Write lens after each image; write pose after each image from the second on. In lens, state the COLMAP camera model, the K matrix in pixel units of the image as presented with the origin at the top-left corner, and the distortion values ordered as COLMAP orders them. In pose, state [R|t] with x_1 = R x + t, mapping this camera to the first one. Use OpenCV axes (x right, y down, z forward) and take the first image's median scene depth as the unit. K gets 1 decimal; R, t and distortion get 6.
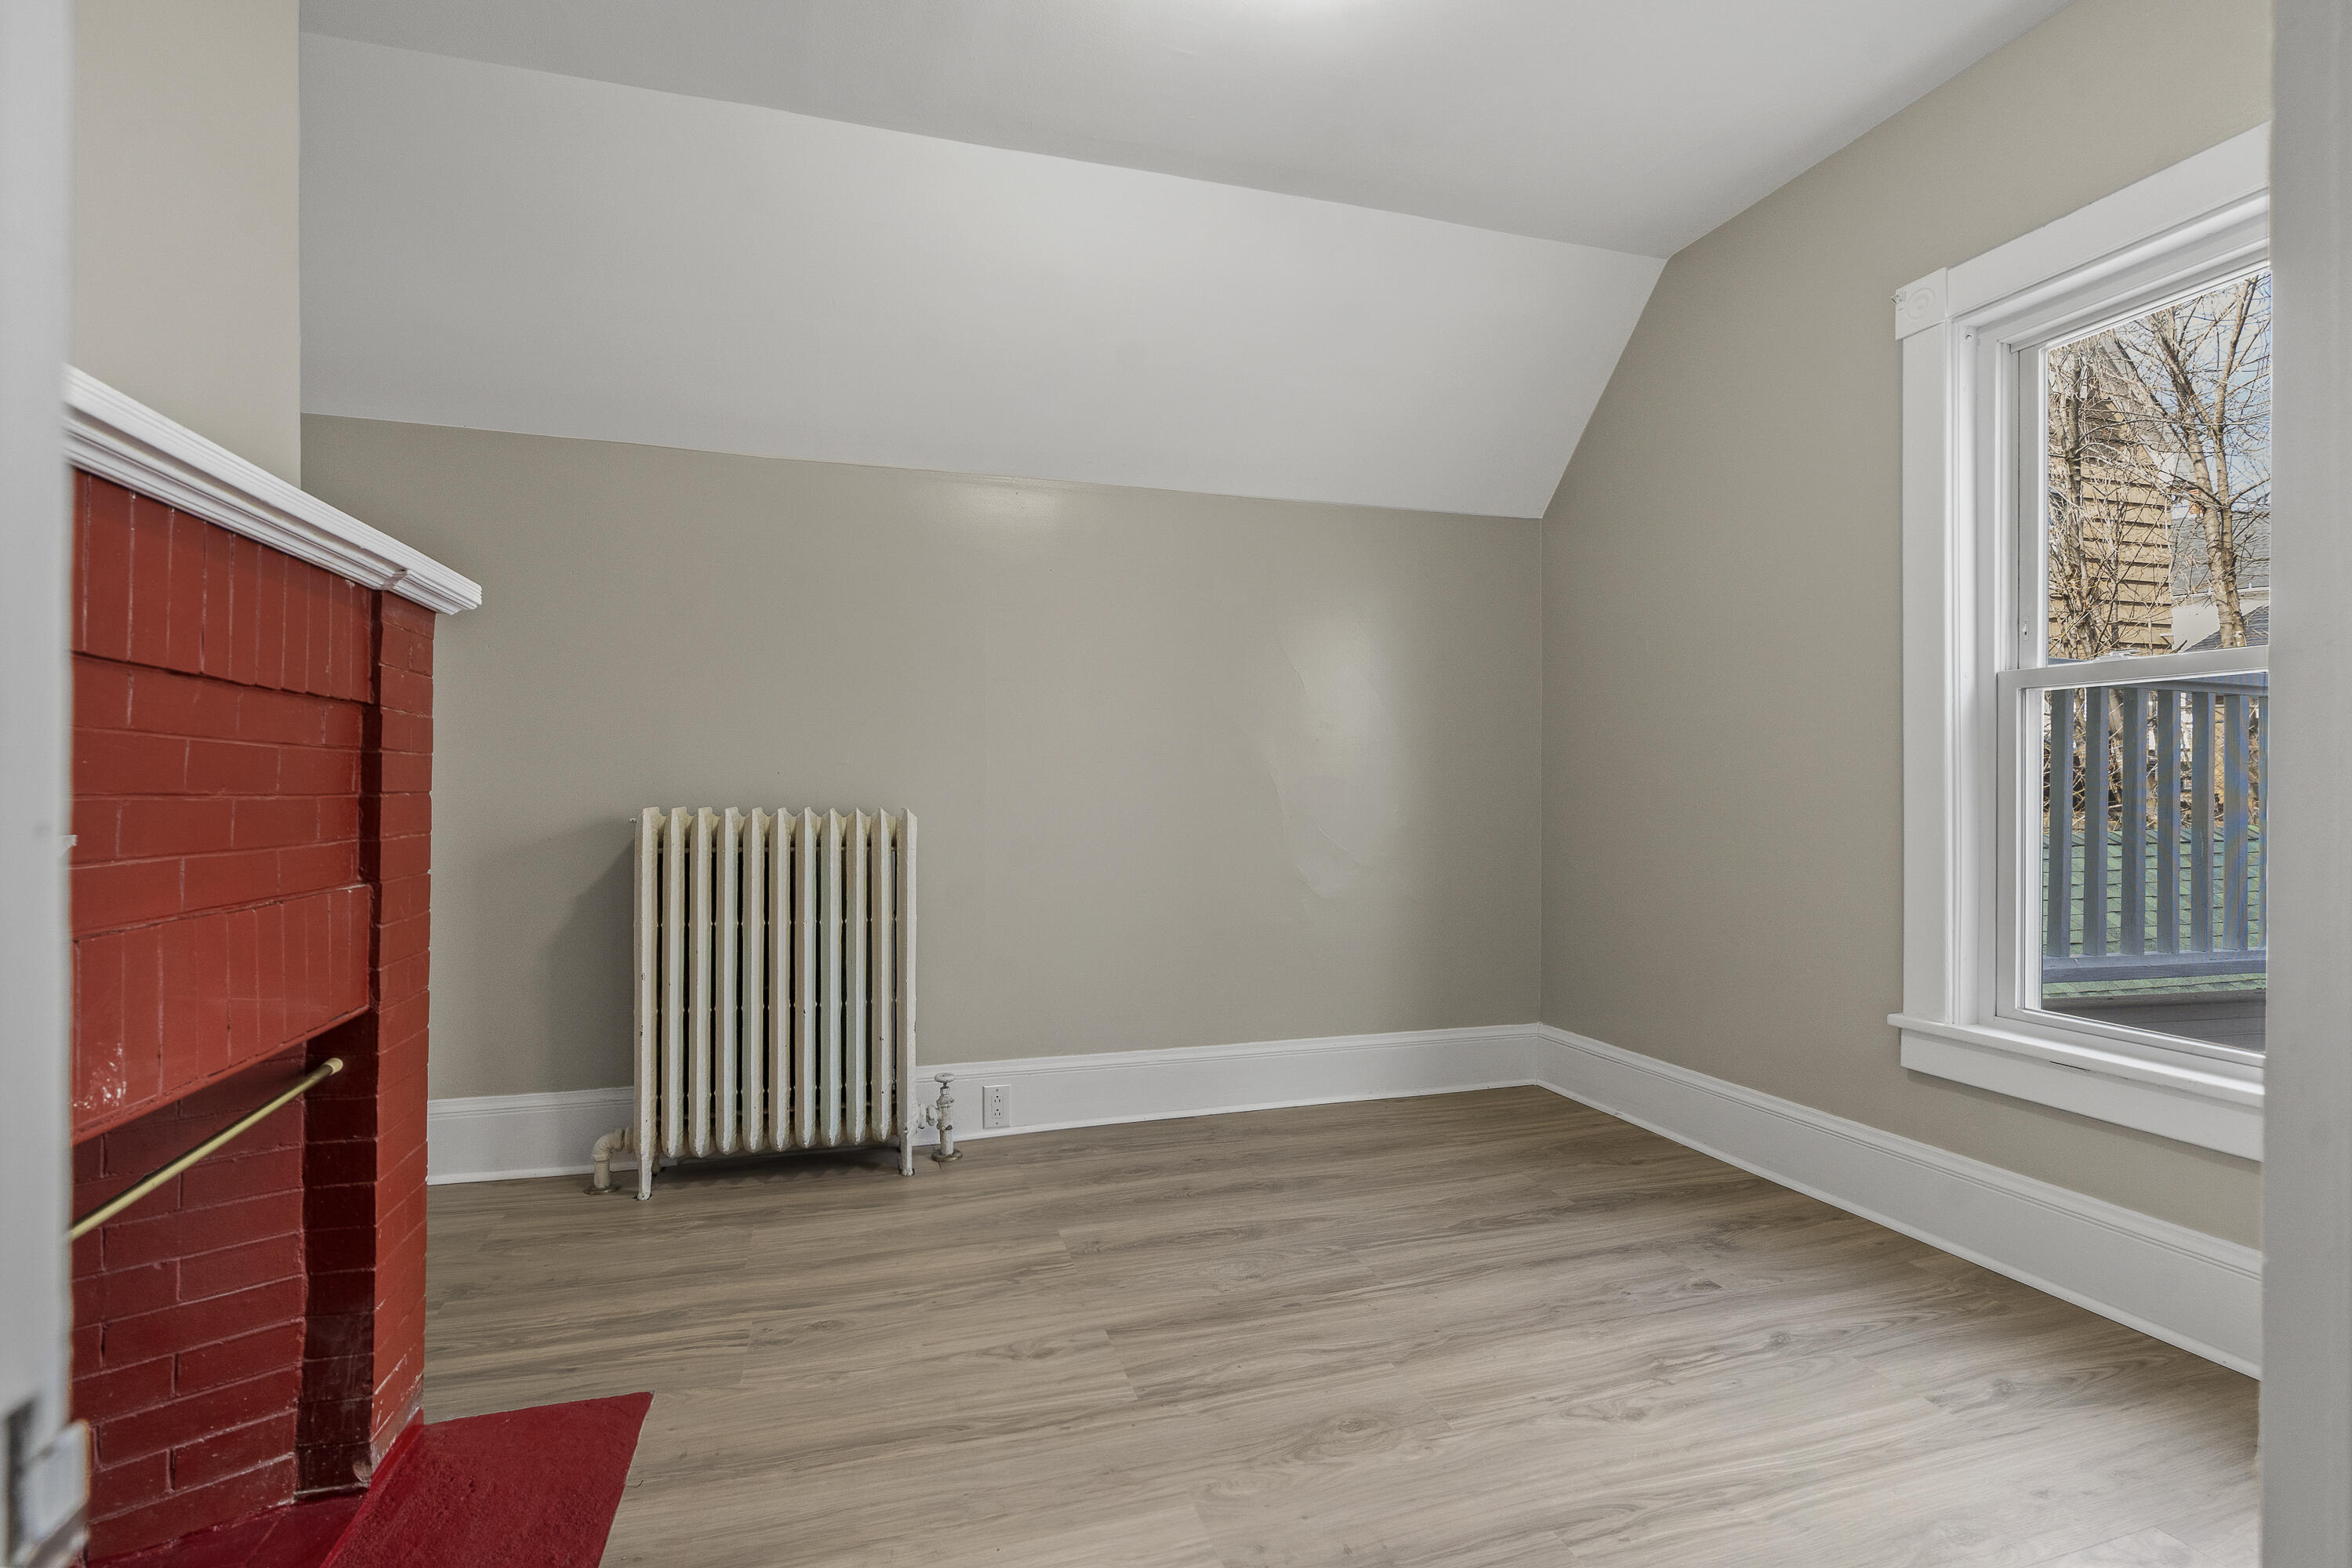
lens RADIAL K [[1079.8, 0, 1182.8], [0, 1079.8, 786.8], [0, 0, 1]] dist [-0.007983, 0.001676]
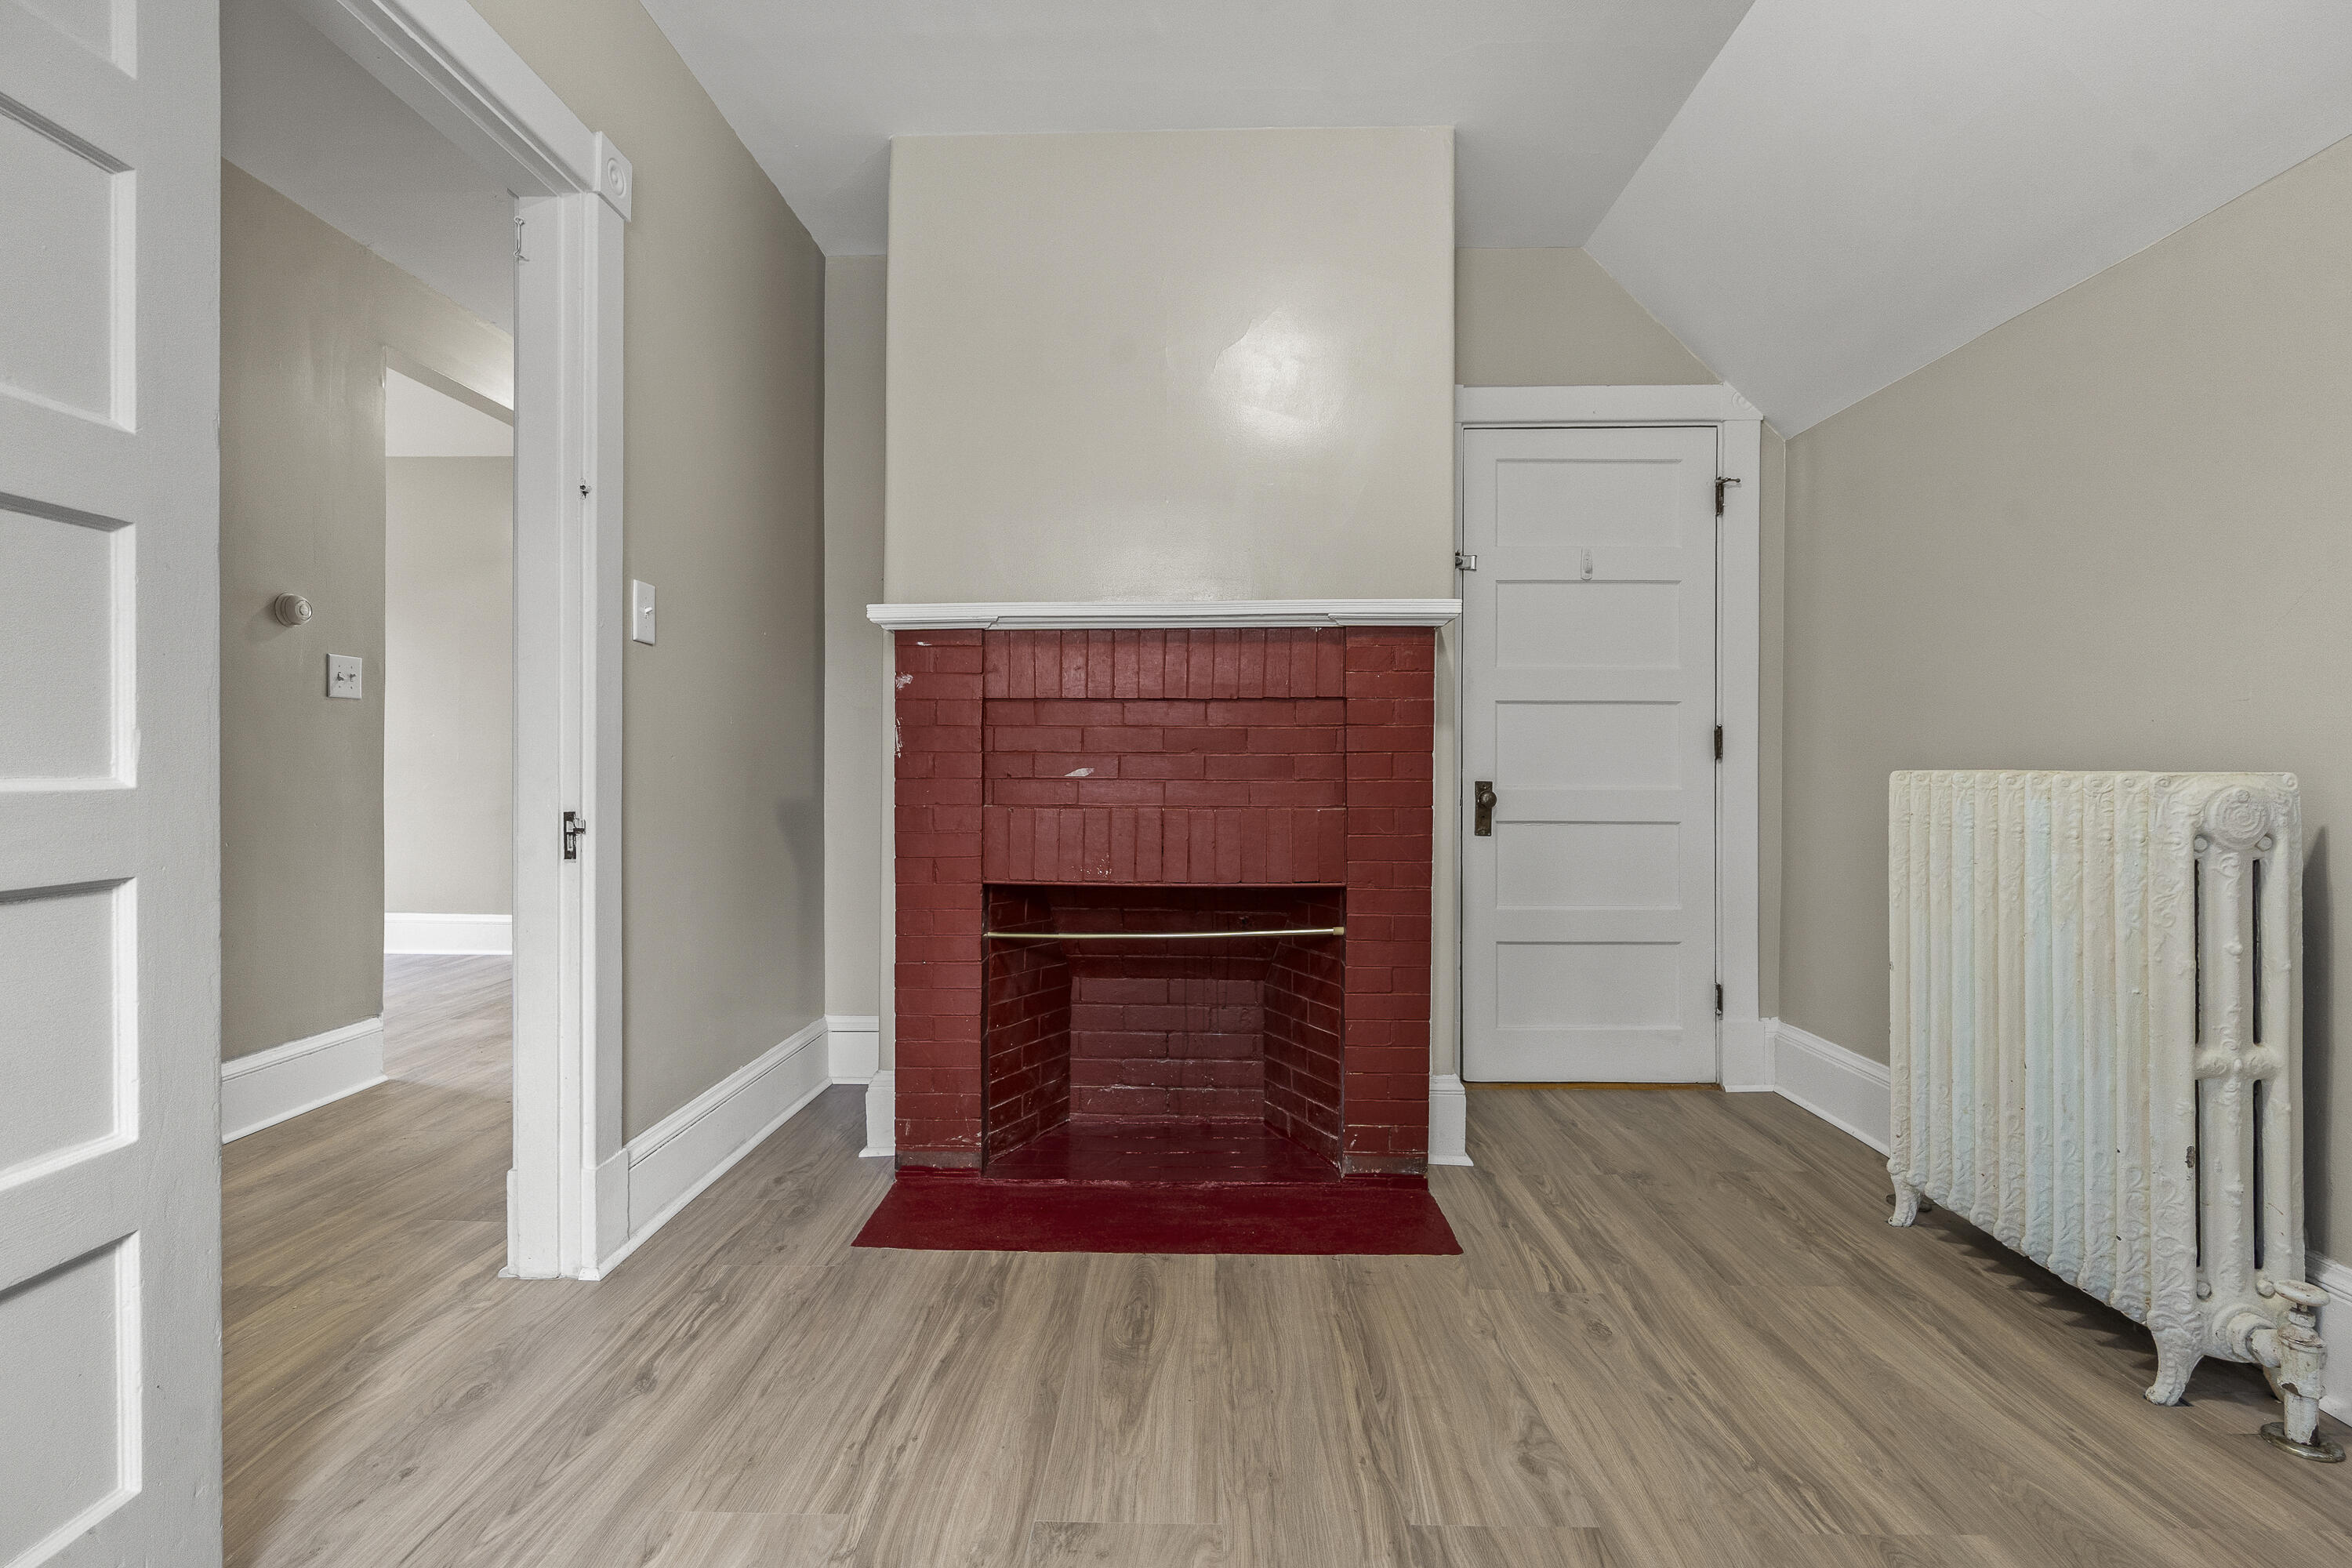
lens RADIAL K [[1079.8, 0, 1169.1], [0, 1079.8, 771.8], [0, 0, 1]] dist [-0.007983, 0.001676]
pose [[-0.323709, -0.000070, -0.946157, 0.591218], [0.001810, 0.999998, -0.000693, 0.024392], [0.946155, -0.001937, -0.323708, 0.865460]]
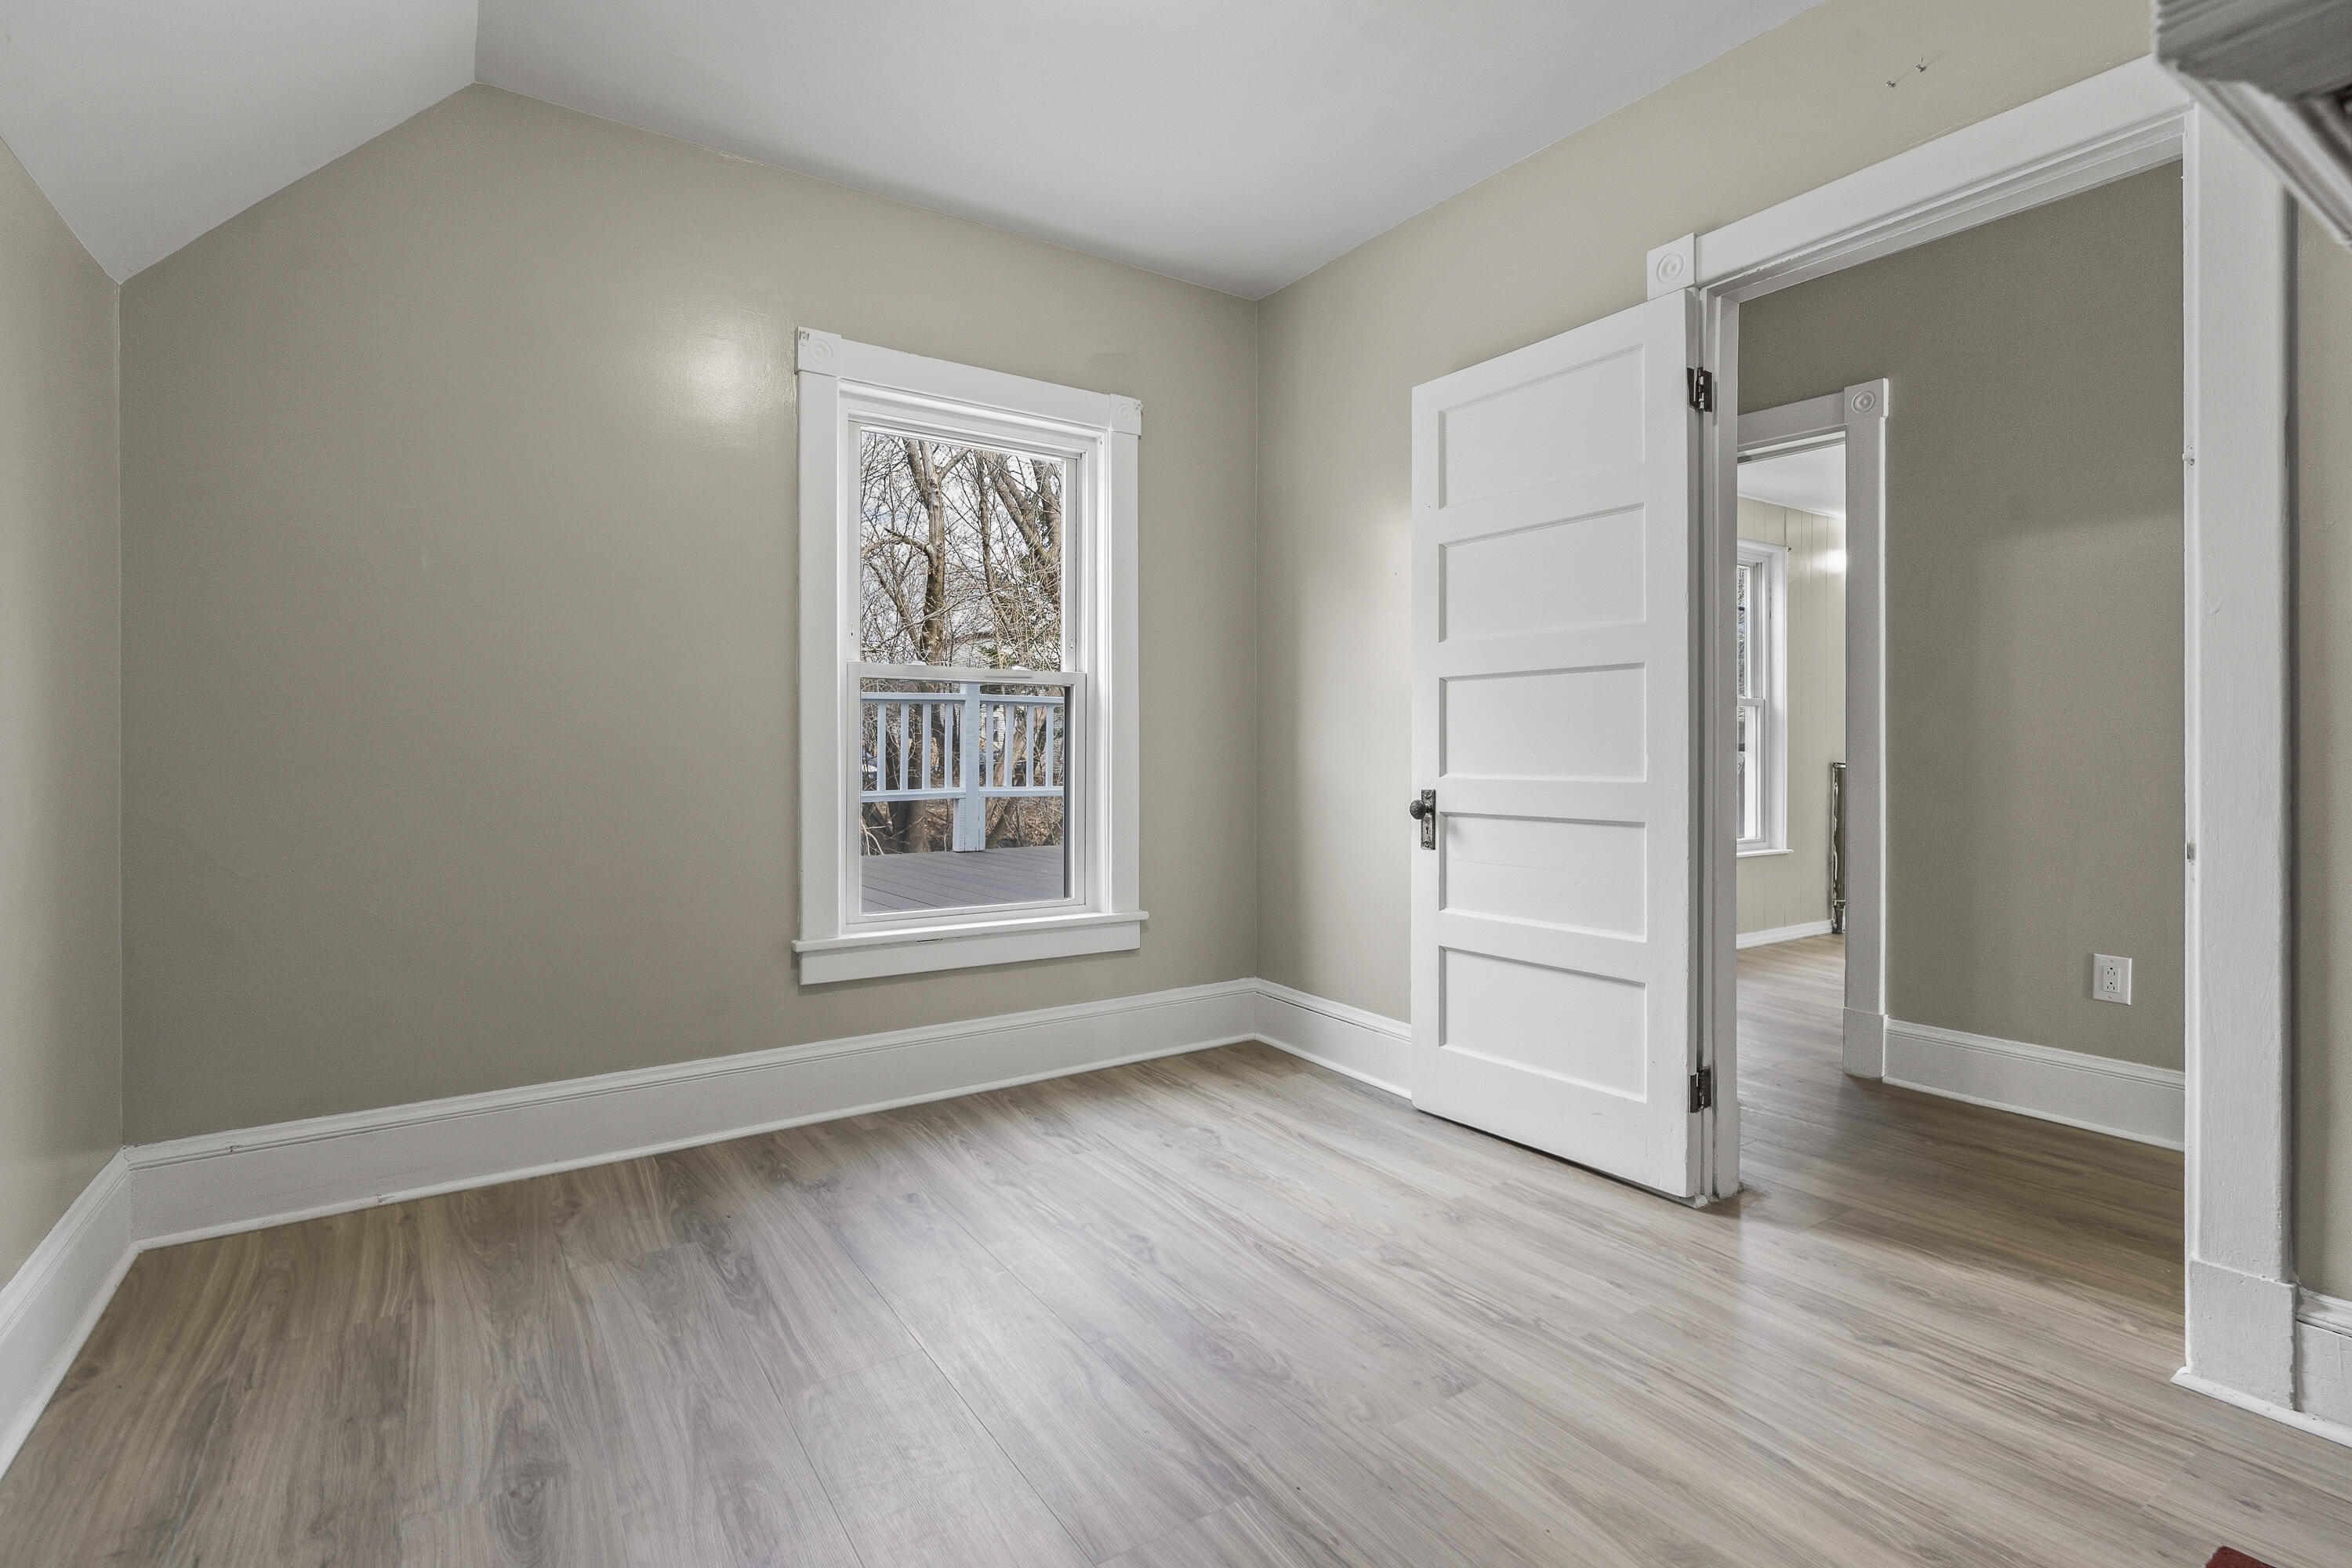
lens RADIAL K [[1114.7, 0, 1175.0], [0, 1114.7, 764.5], [0, 0, 1]] dist [-0.005646, -0.000876]
pose [[-0.283948, -0.013396, 0.958746, -0.661189], [-0.005726, 0.999908, 0.012276, 0.001549], [-0.958823, -0.002004, -0.283998, 1.031605]]
